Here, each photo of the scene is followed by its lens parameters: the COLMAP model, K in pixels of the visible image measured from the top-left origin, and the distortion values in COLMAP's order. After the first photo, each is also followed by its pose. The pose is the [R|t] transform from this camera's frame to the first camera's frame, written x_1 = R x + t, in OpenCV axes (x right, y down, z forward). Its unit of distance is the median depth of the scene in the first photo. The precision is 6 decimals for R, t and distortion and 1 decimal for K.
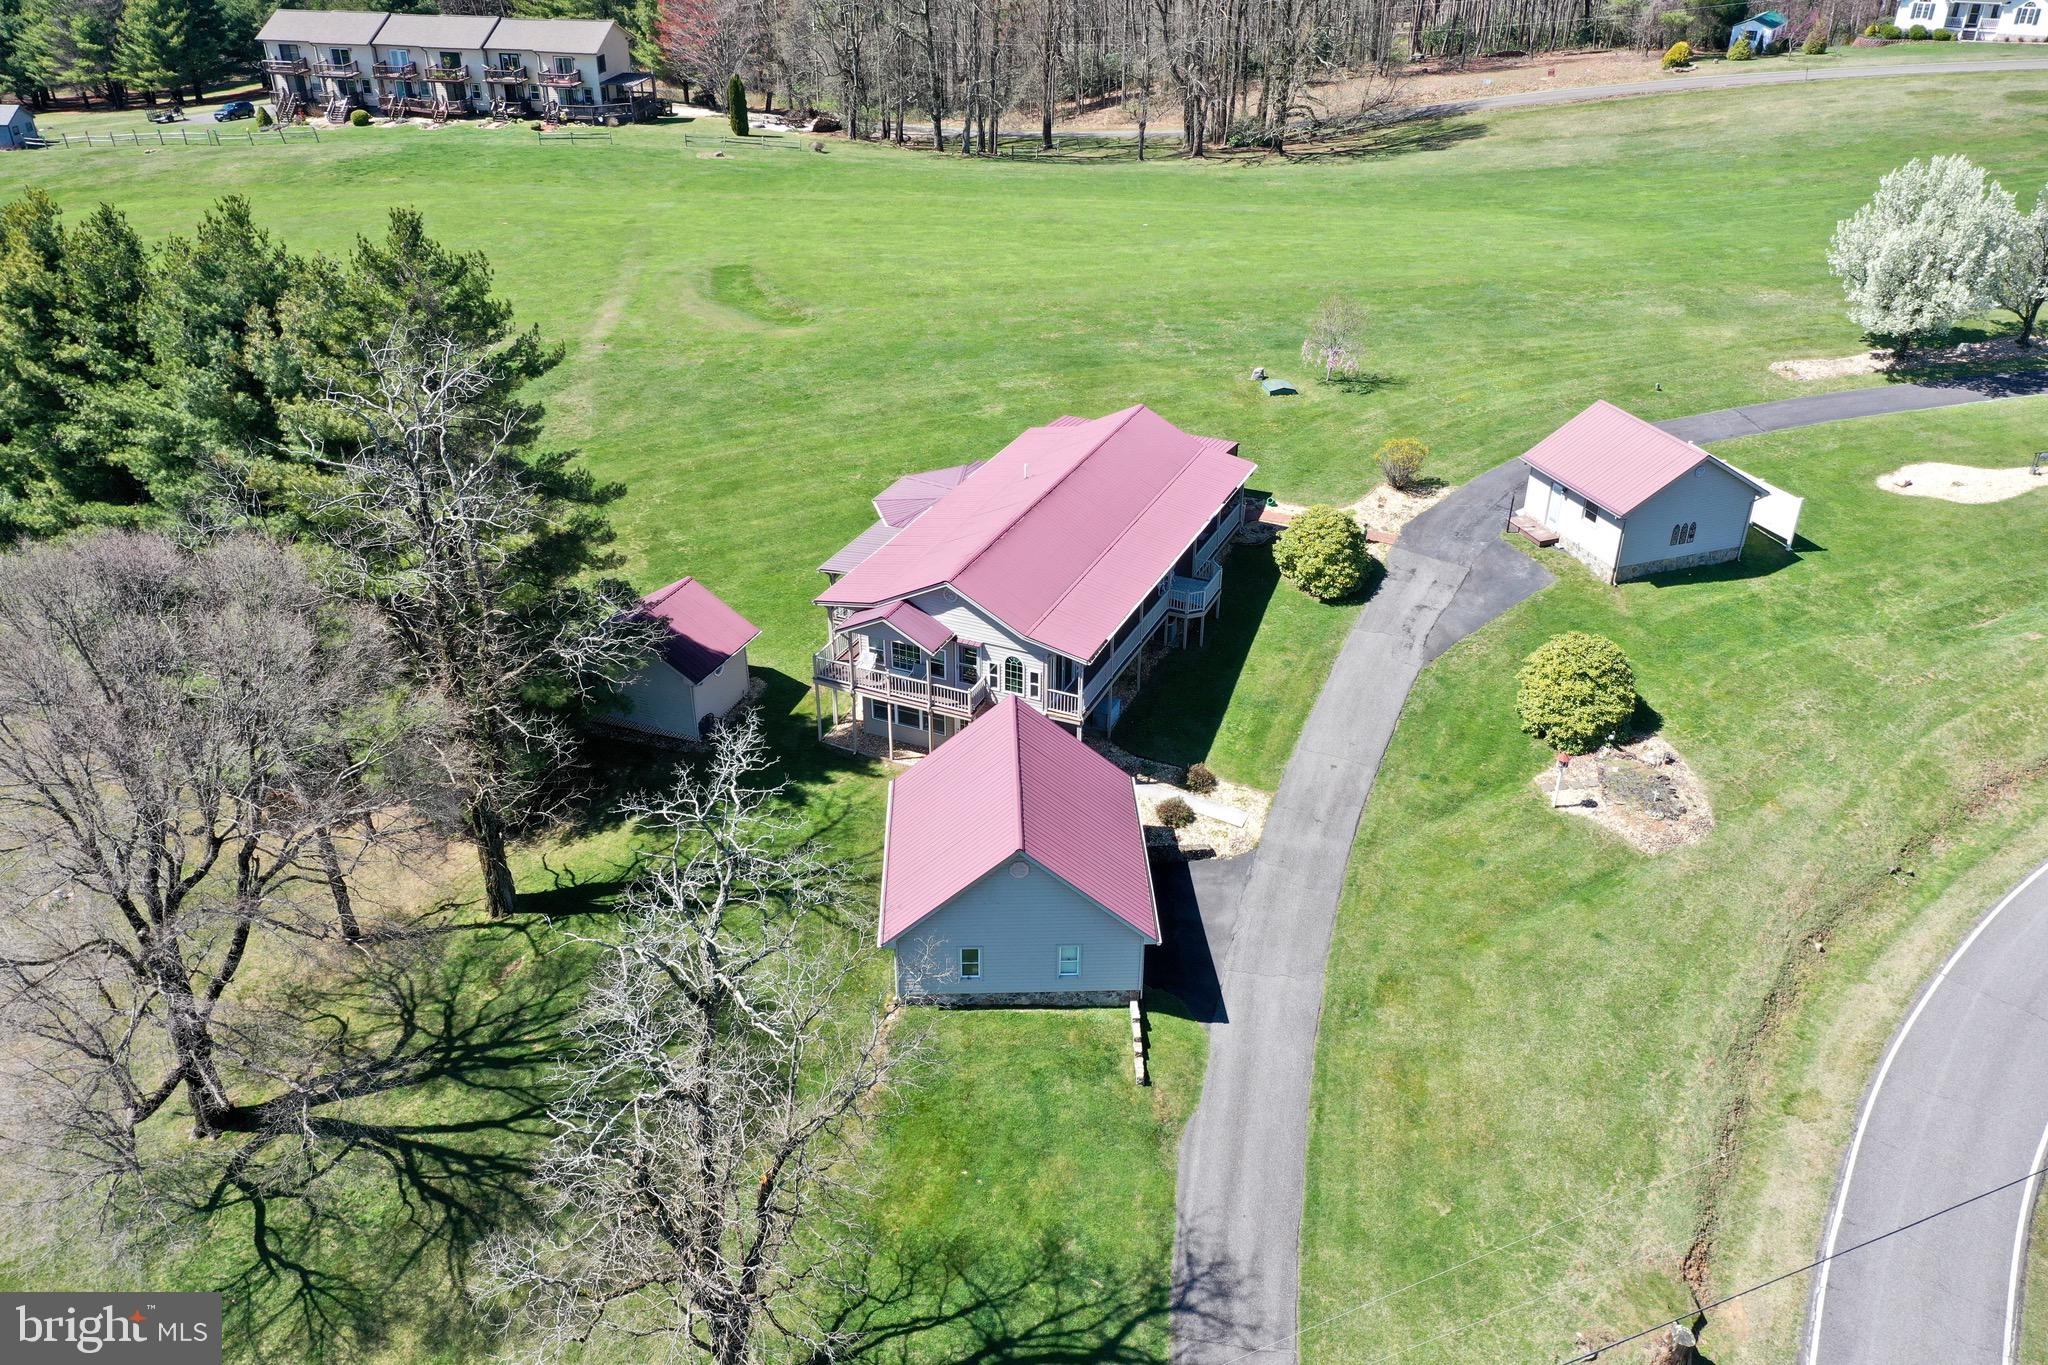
lens RADIAL K [[1631.5, 0, 1029.0], [0, 1631.5, 679.2], [0, 0, 1]] dist [0.023004, 0.000378]
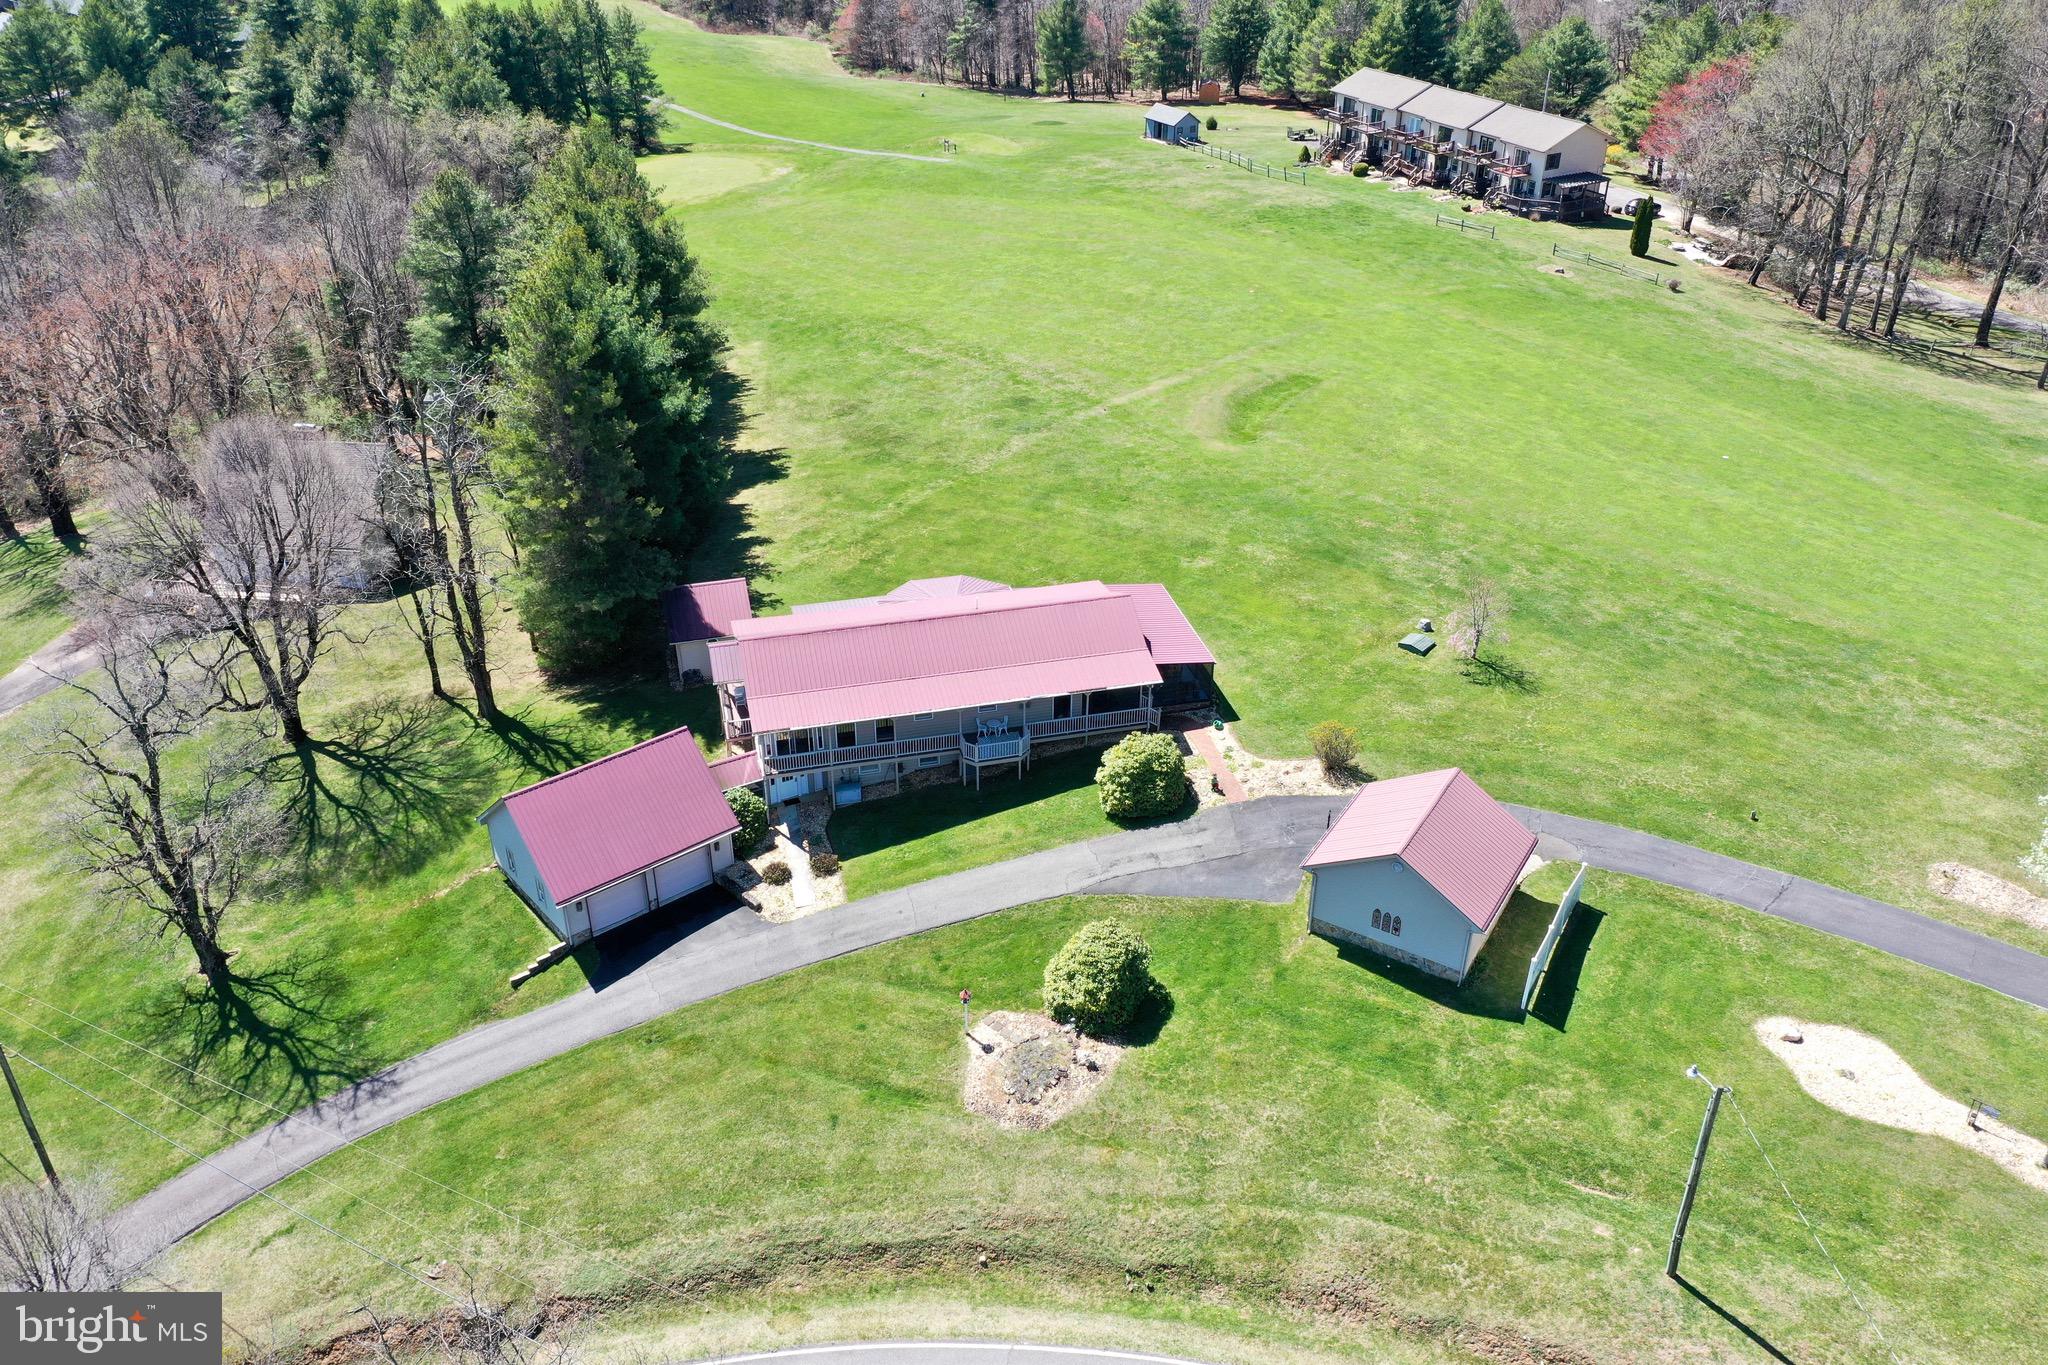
lens RADIAL K [[1628.9, 0, 1028.3], [0, 1628.9, 680.2], [0, 0, 1]] dist [0.023753, 0.003815]
pose [[0.617668, 0.400963, -0.676546, 0.858818], [-0.388909, 0.903446, 0.180374, -0.306626], [0.683546, 0.151704, 0.713968, 0.163771]]
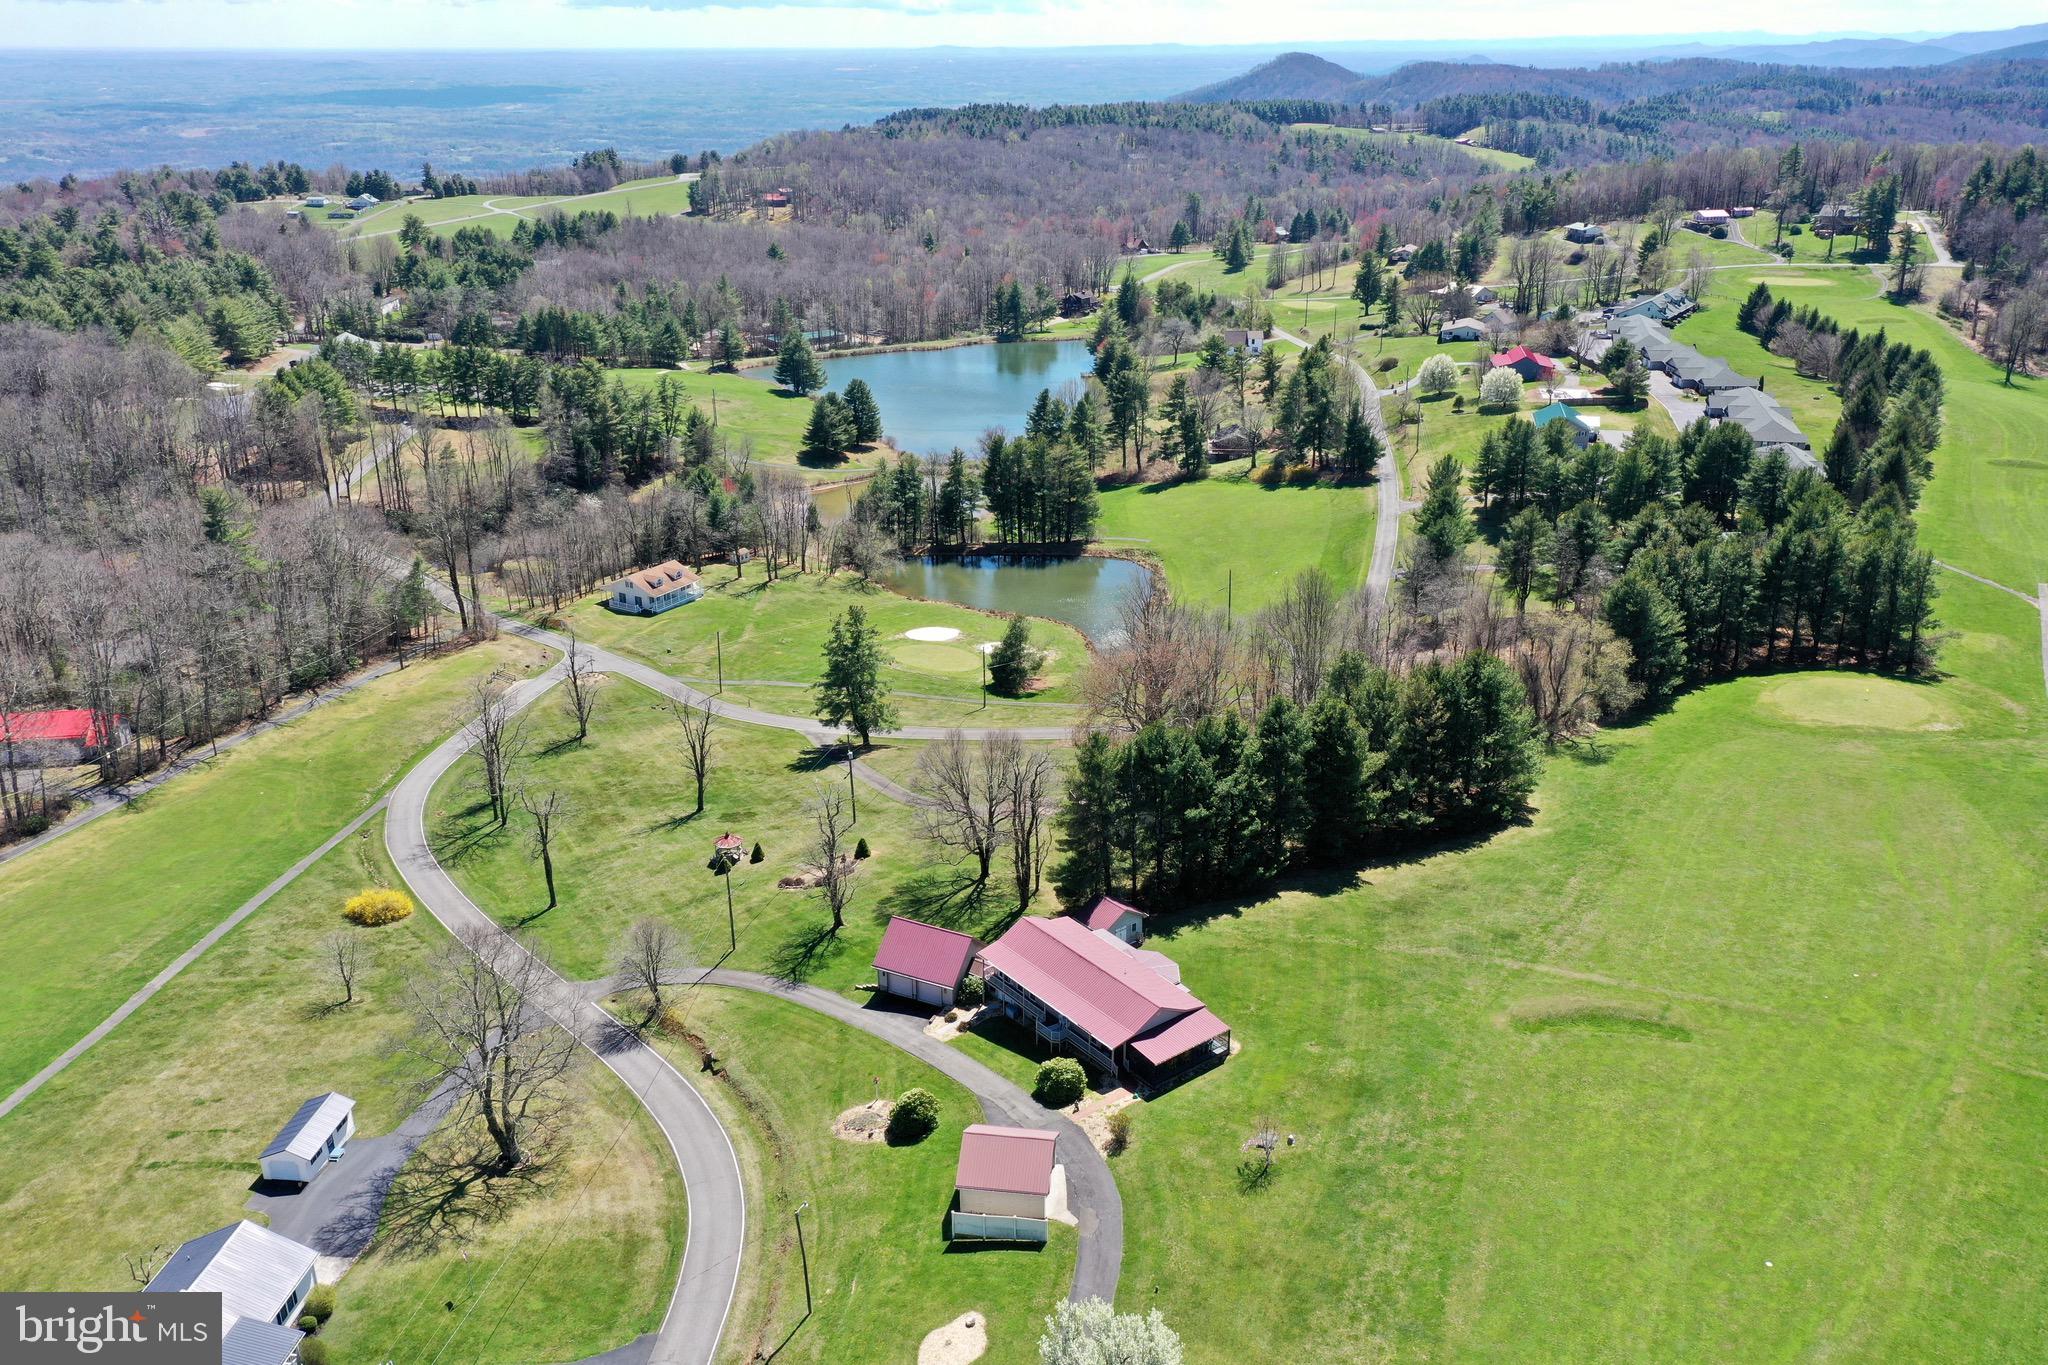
lens RADIAL K [[1631.5, 0, 1029.0], [0, 1631.5, 679.2], [0, 0, 1]] dist [0.023004, 0.000378]
pose [[-0.477436, 0.324151, -0.816689, 1.691605], [-0.429202, 0.724997, 0.538670, -1.508802], [0.766707, 0.607705, -0.207013, 1.103213]]
